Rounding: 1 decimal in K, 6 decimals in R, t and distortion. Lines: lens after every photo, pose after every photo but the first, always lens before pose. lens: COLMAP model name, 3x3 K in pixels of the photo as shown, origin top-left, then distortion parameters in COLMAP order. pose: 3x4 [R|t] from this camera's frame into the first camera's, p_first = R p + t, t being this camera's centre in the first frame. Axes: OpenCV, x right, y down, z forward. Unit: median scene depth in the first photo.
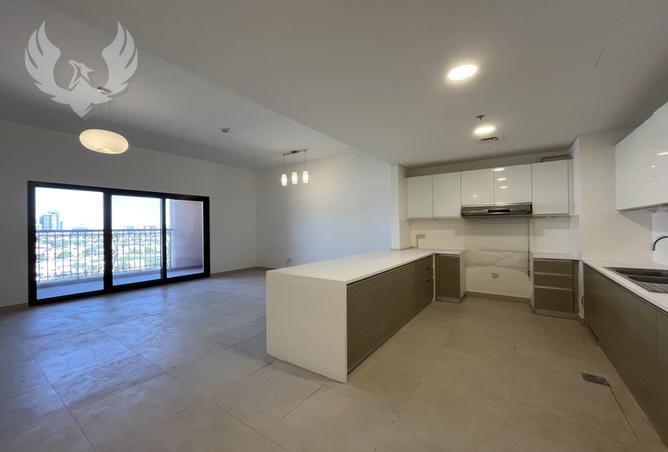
lens RADIAL K [[268.2, 0, 334.0], [0, 268.2, 226.0], [0, 0, 1]] dist [-0.000231, -0.000278]
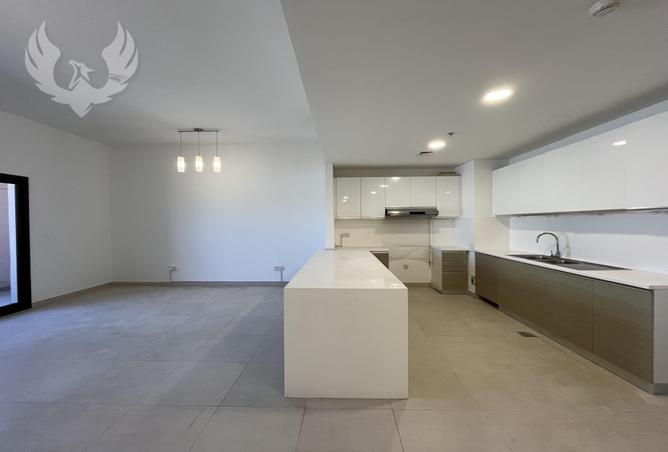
lens RADIAL K [[268.2, 0, 334.0], [0, 268.2, 226.0], [0, 0, 1]] dist [-0.000231, -0.000278]
pose [[0.841006, -0.002962, 0.541018, -0.312536], [-0.002527, 0.999953, 0.009401, -0.007913], [-0.541020, -0.009273, 0.840959, 0.168890]]
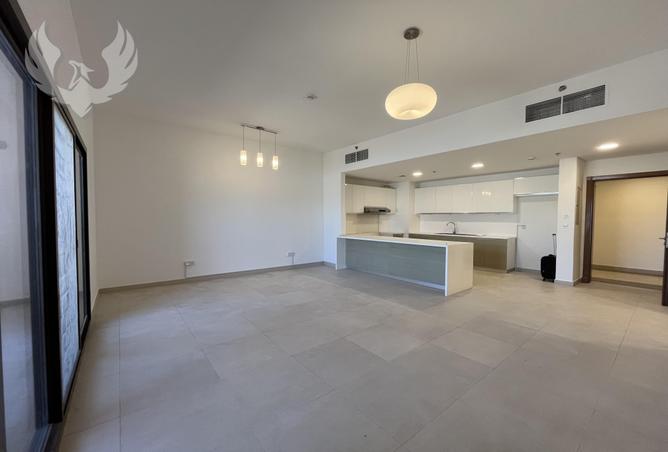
lens RADIAL K [[268.2, 0, 334.0], [0, 268.2, 226.0], [0, 0, 1]] dist [-0.000231, -0.000278]
pose [[0.293016, -0.018293, 0.955932, -1.160391], [-0.010627, 0.999693, 0.022388, 0.010971], [-0.956048, -0.016719, 0.292732, 0.686305]]
